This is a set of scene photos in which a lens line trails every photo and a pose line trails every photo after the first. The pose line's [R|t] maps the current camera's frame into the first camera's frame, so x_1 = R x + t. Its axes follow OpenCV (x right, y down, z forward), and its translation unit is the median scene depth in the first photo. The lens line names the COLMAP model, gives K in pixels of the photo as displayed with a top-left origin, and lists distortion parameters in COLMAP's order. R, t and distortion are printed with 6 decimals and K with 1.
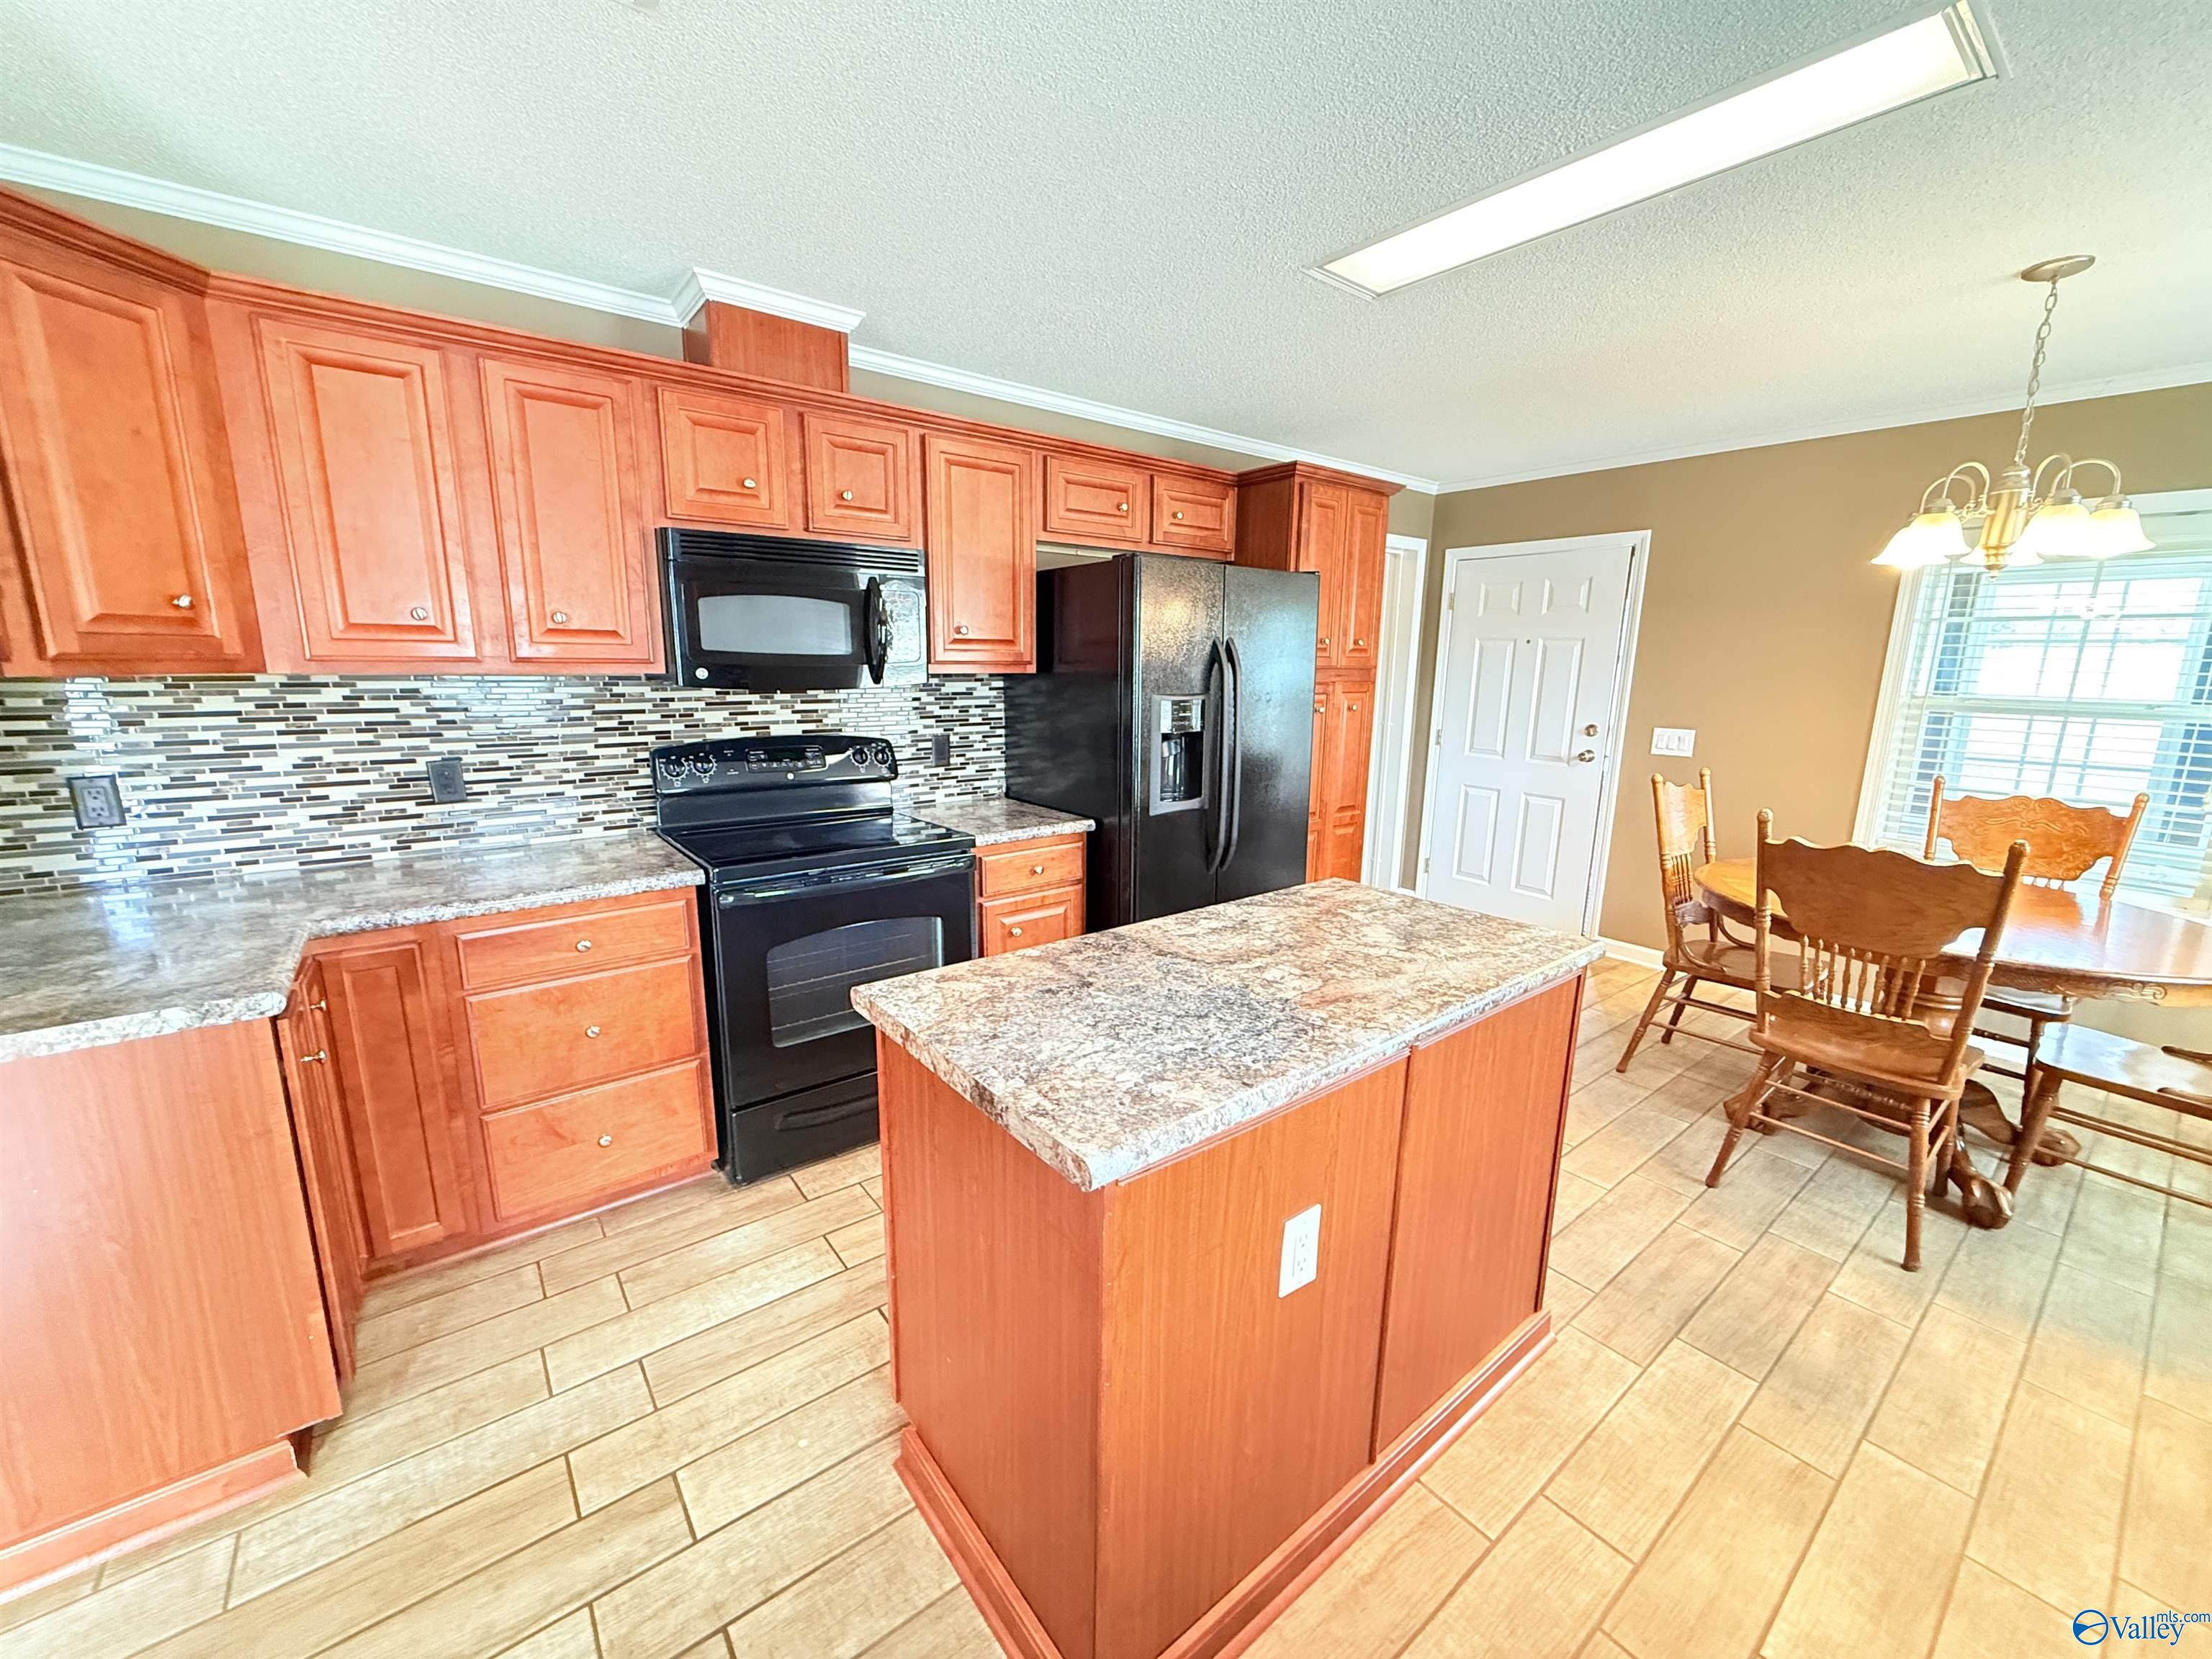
lens RADIAL K [[873.4, 0, 1101.3], [0, 873.4, 832.2], [0, 0, 1]] dist [0.000058, -0.000050]
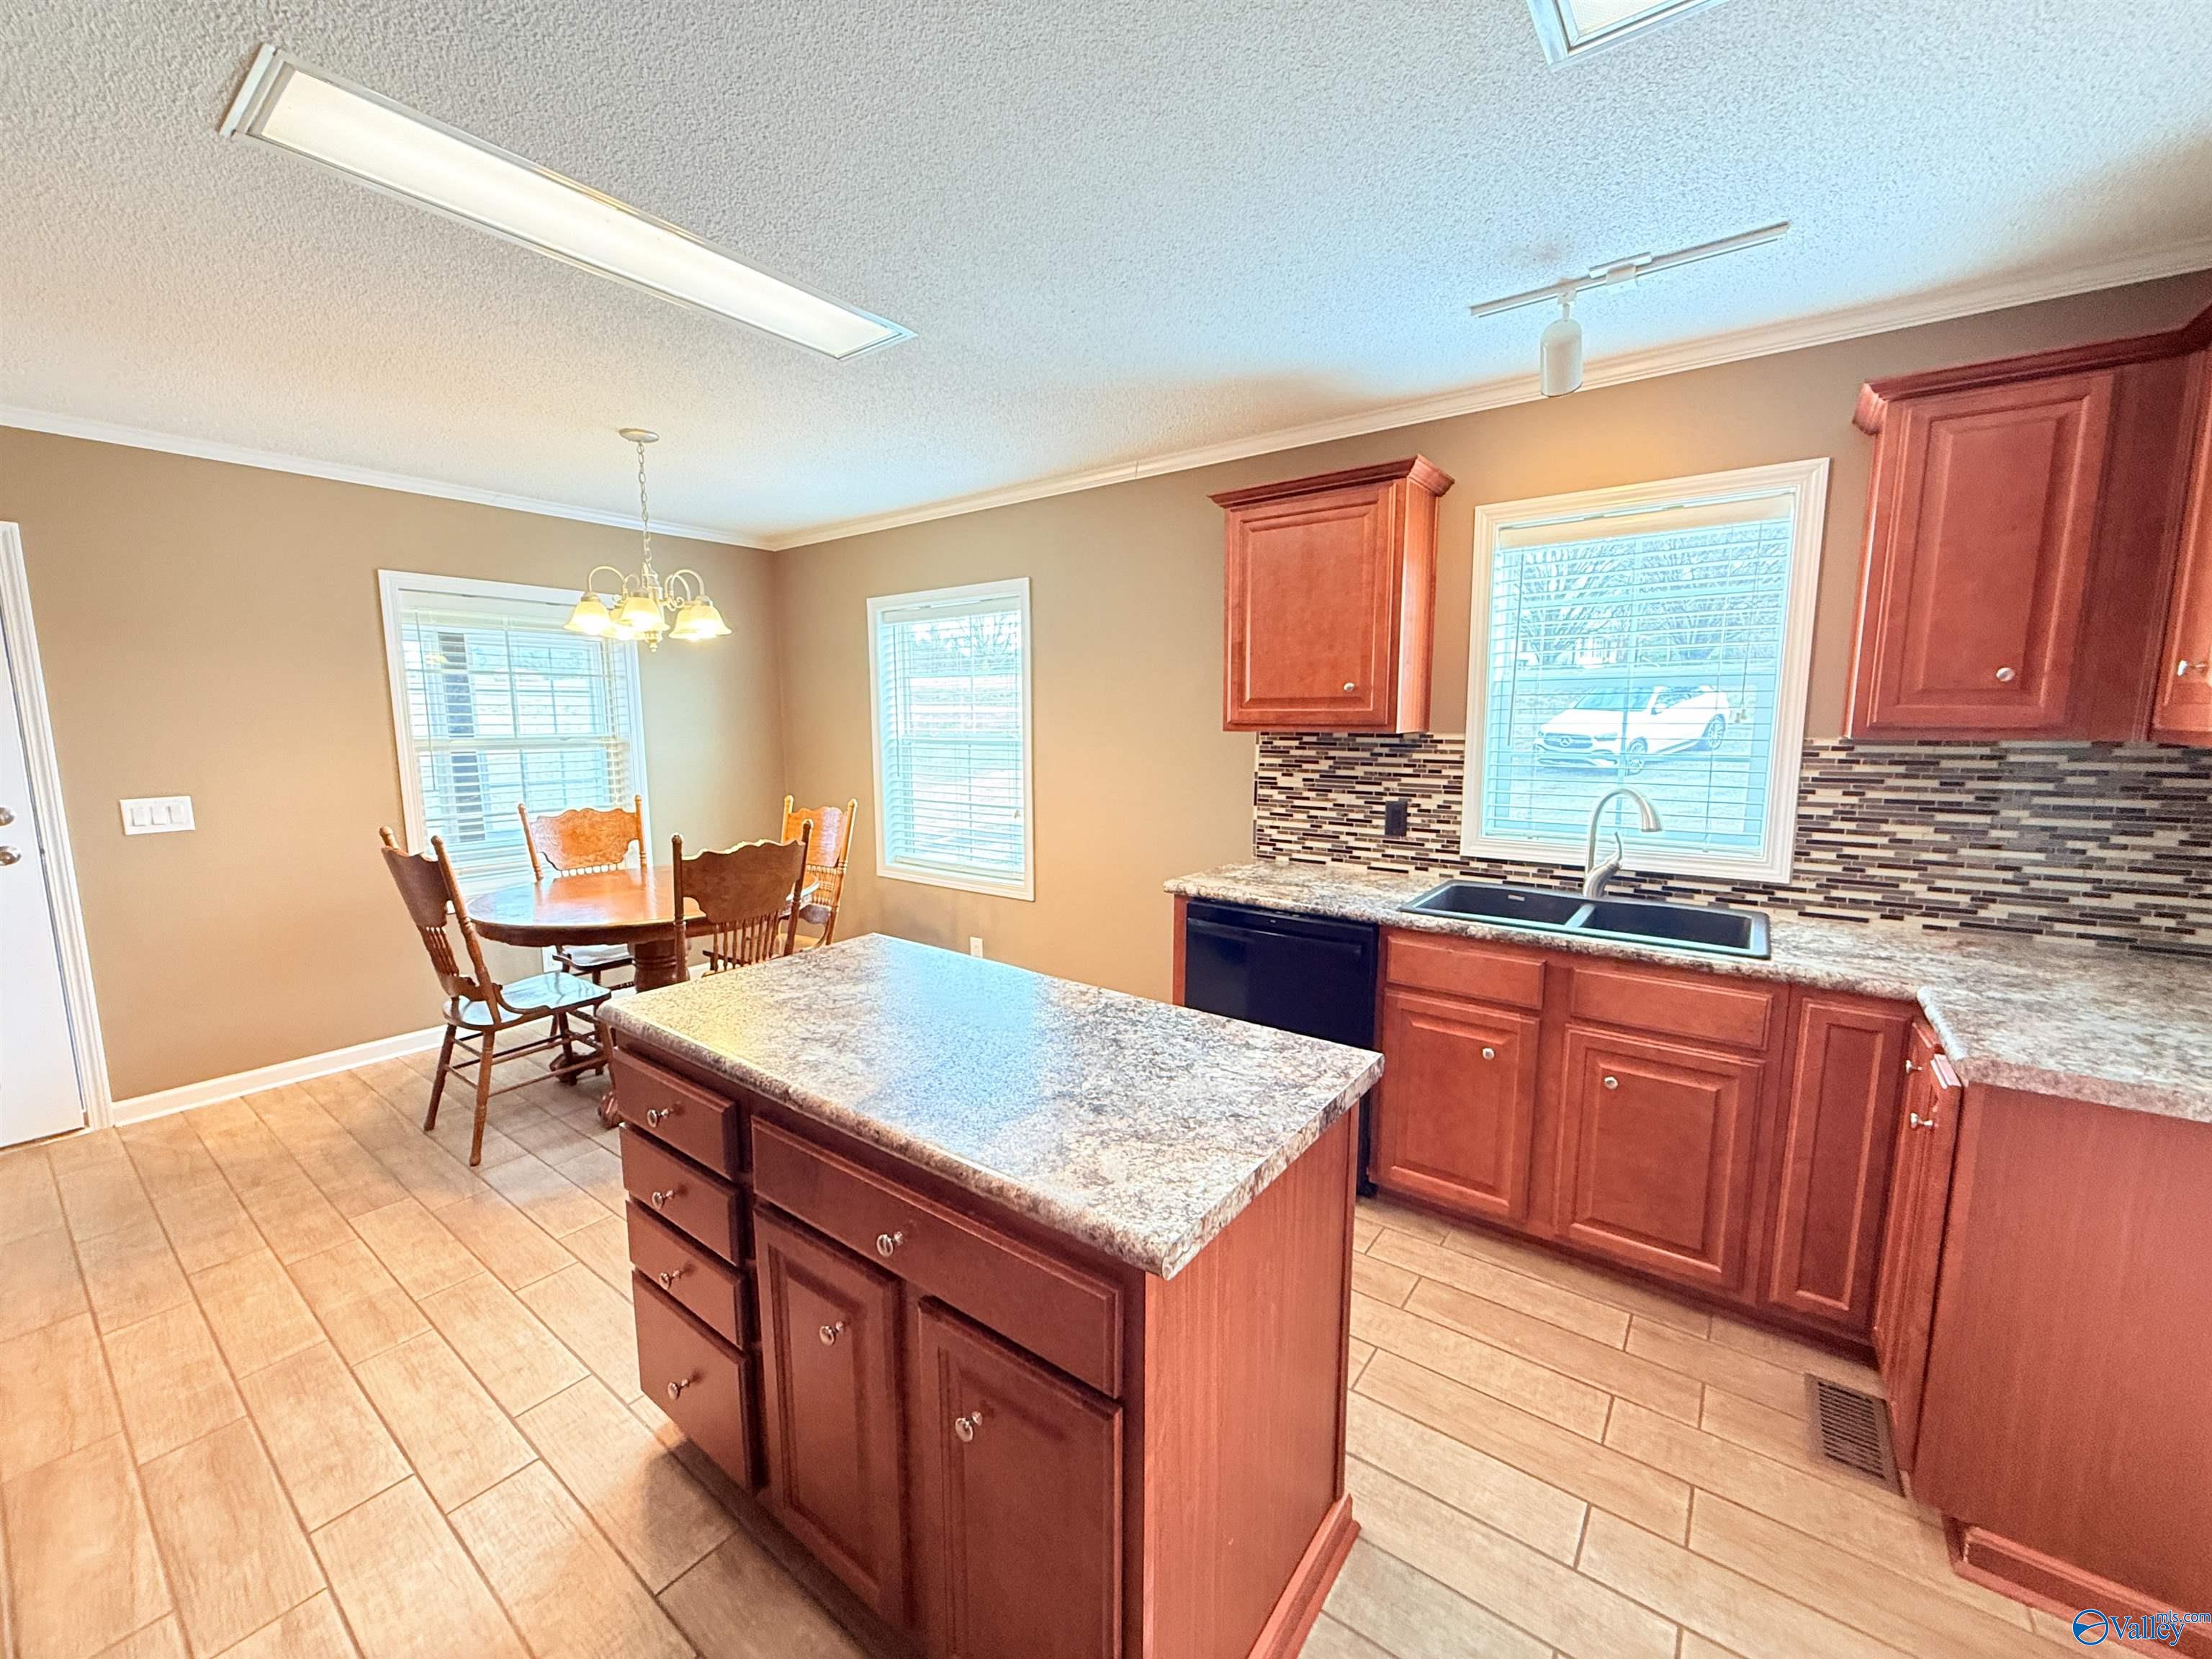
lens RADIAL K [[873.4, 0, 1099.7], [0, 873.4, 830.6], [0, 0, 1]] dist [0.000058, -0.000050]
pose [[-0.260461, -0.144118, 0.954668, -0.491390], [0.186710, 0.962612, 0.196257, -0.144646], [-0.947259, 0.229363, -0.223815, 0.665320]]
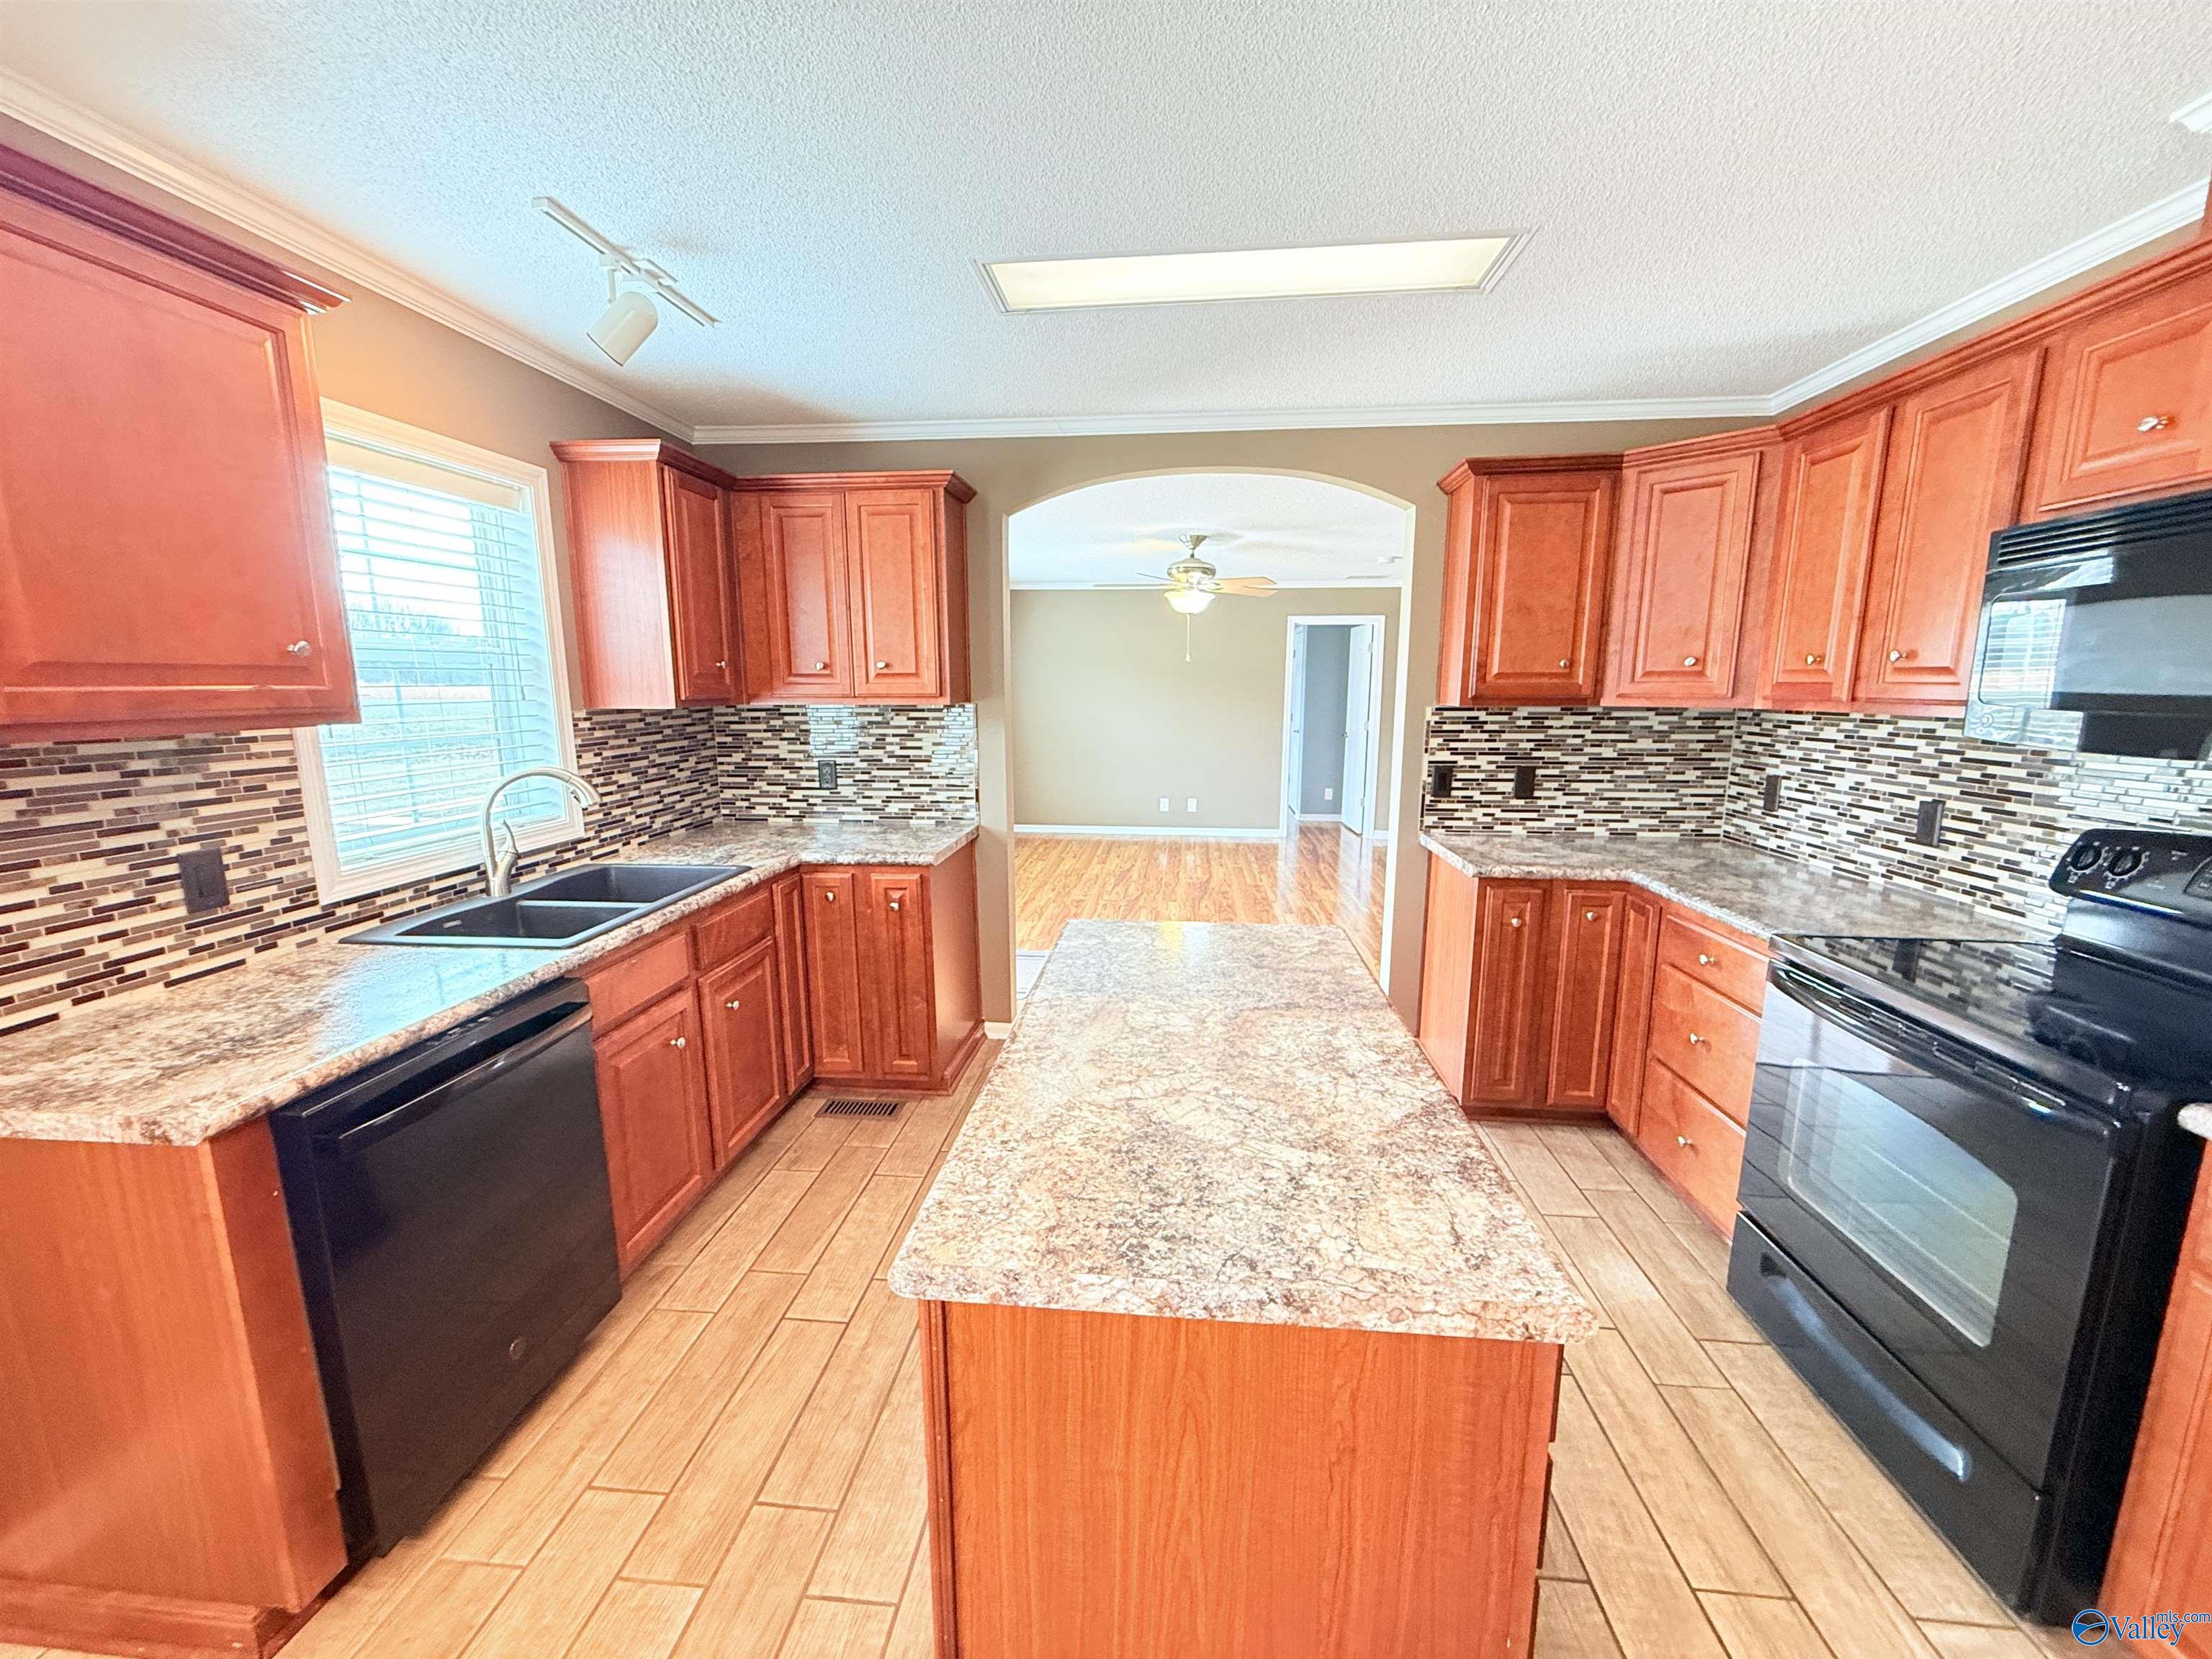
lens RADIAL K [[873.4, 0, 1102.0], [0, 873.4, 829.2], [0, 0, 1]] dist [0.000058, -0.000050]
pose [[-0.687265, 0.107547, -0.718402, 0.582336], [-0.149122, 0.947028, 0.284431, -0.187222], [0.710936, 0.302609, -0.634821, 0.936152]]
